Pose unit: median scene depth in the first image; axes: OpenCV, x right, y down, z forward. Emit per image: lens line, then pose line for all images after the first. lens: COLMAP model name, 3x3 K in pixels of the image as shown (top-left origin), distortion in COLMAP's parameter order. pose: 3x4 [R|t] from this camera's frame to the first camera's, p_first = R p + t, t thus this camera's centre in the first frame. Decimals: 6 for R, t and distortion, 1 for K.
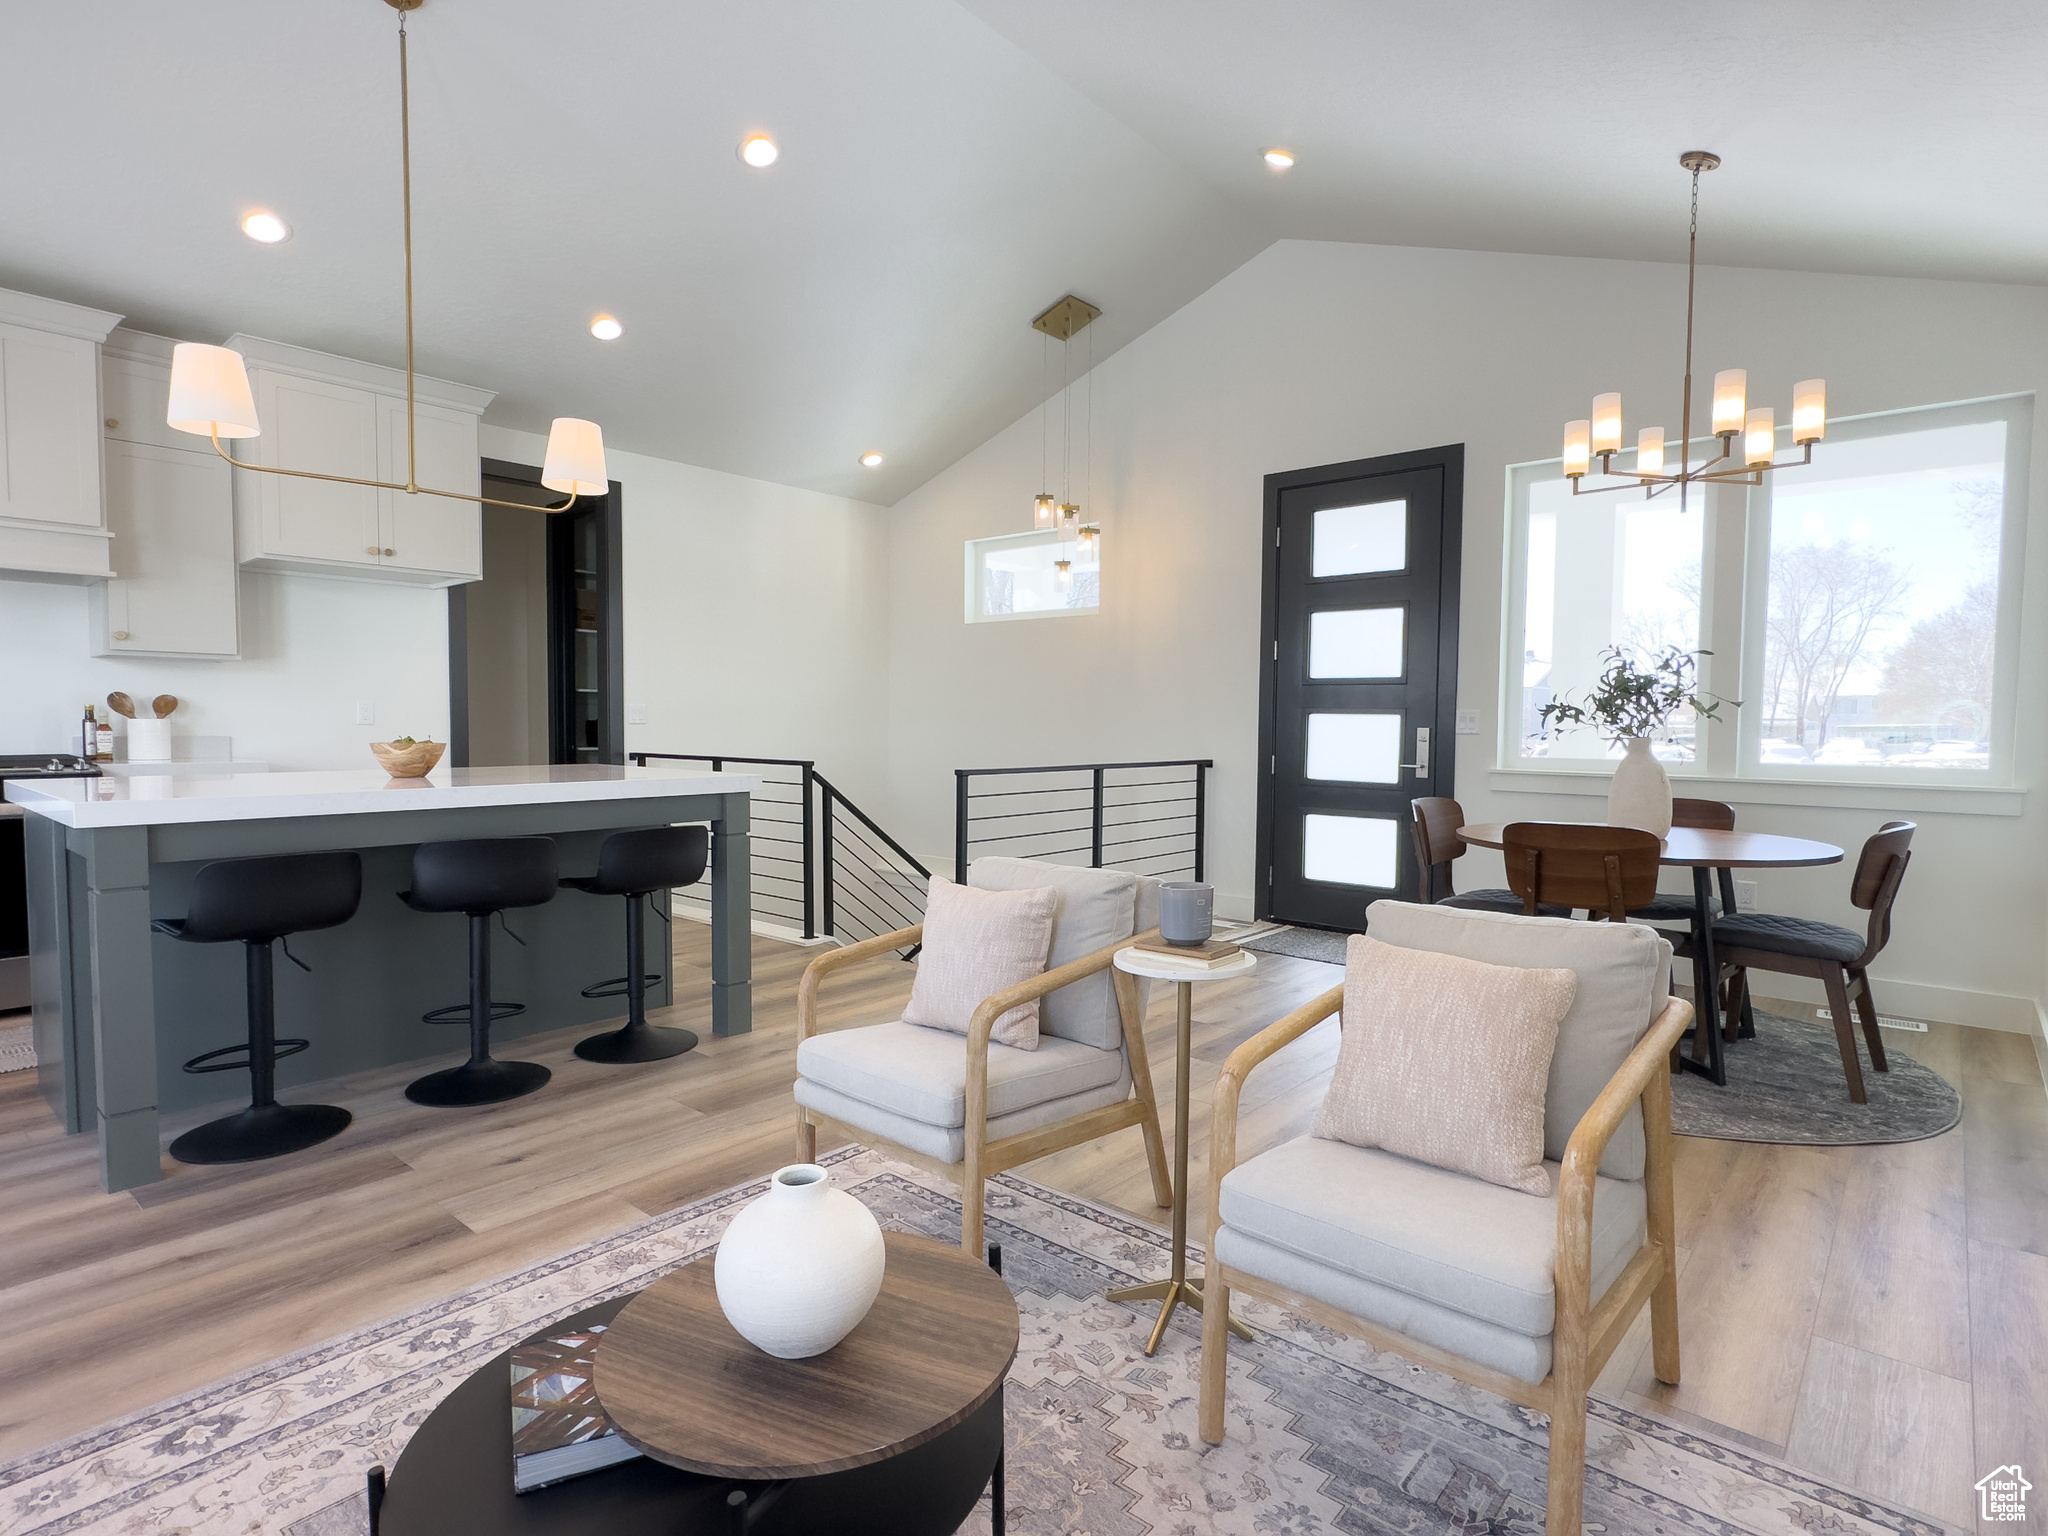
lens RADIAL K [[1071.1, 0, 1015.3], [0, 1071.1, 773.6], [0, 0, 1]] dist [0.000291, 0.000262]
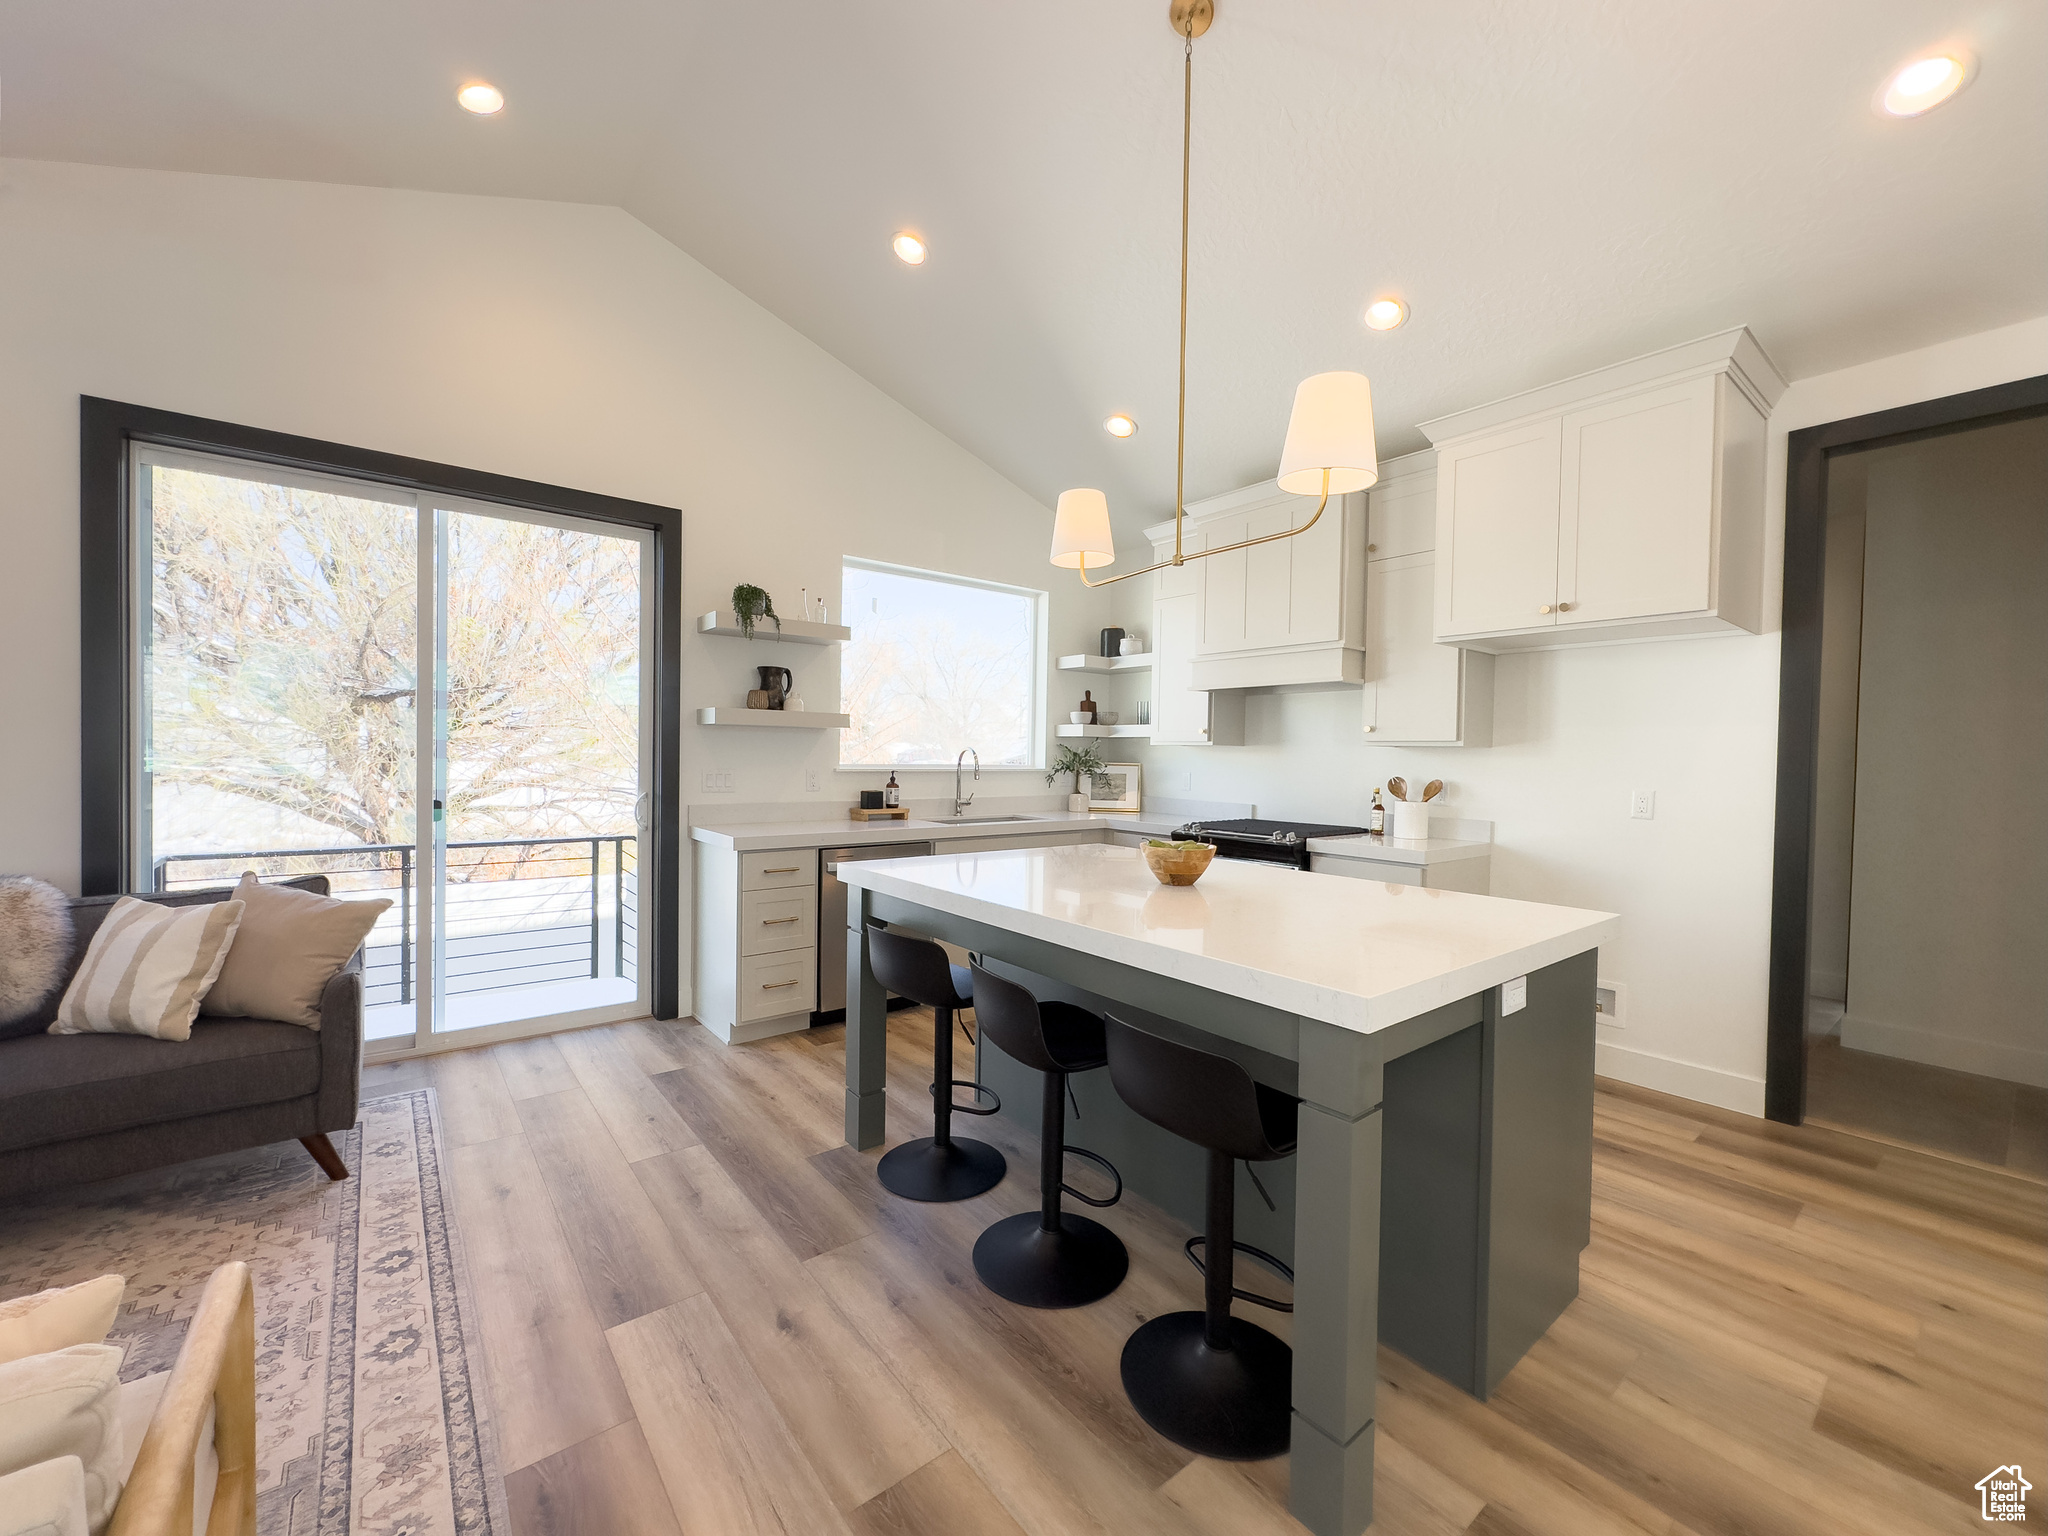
lens RADIAL K [[815.4, 0, 1015.3], [0, 815.4, 766.4], [0, 0, 1]] dist [0.000069, -0.000099]
pose [[-0.183081, 0.001938, -0.983096, 0.104961], [-0.067472, 0.997615, 0.014532, -0.080432], [0.980780, 0.068992, -0.182513, 0.835483]]
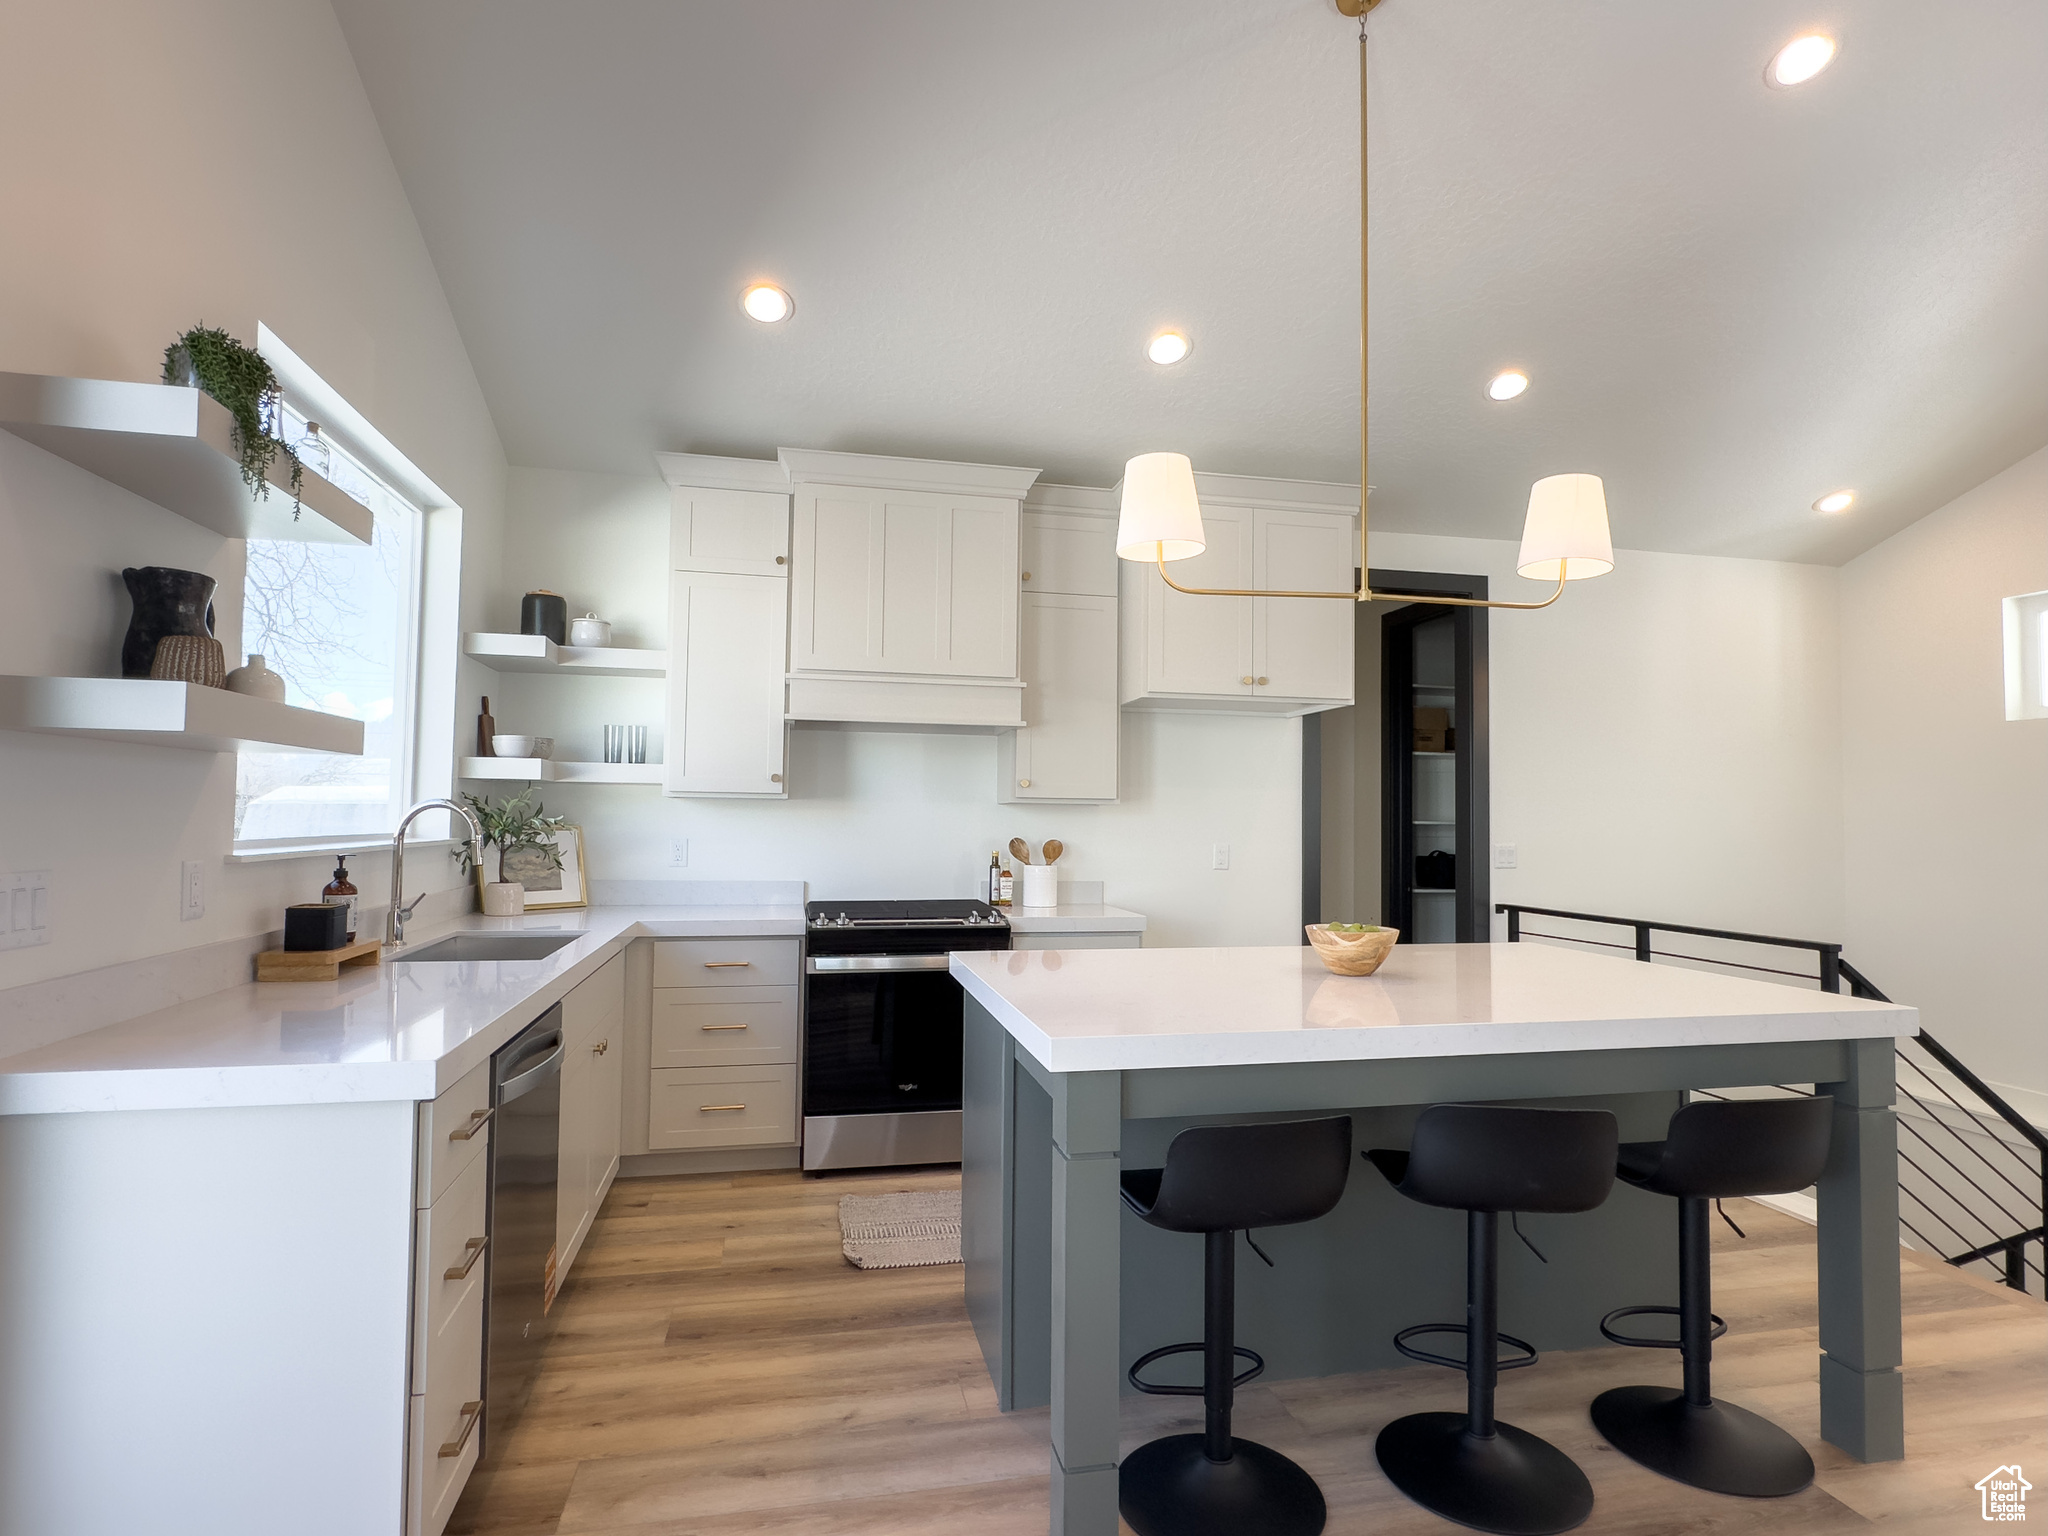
lens RADIAL K [[1071.1, 0, 1025.7], [0, 1071.1, 772.0], [0, 0, 1]] dist [0.000291, 0.000262]
pose [[0.803593, -0.025706, -0.594623, -0.253507], [-0.034057, 0.995444, -0.089059, -0.053689], [0.594203, 0.091818, 0.799057, 0.212927]]
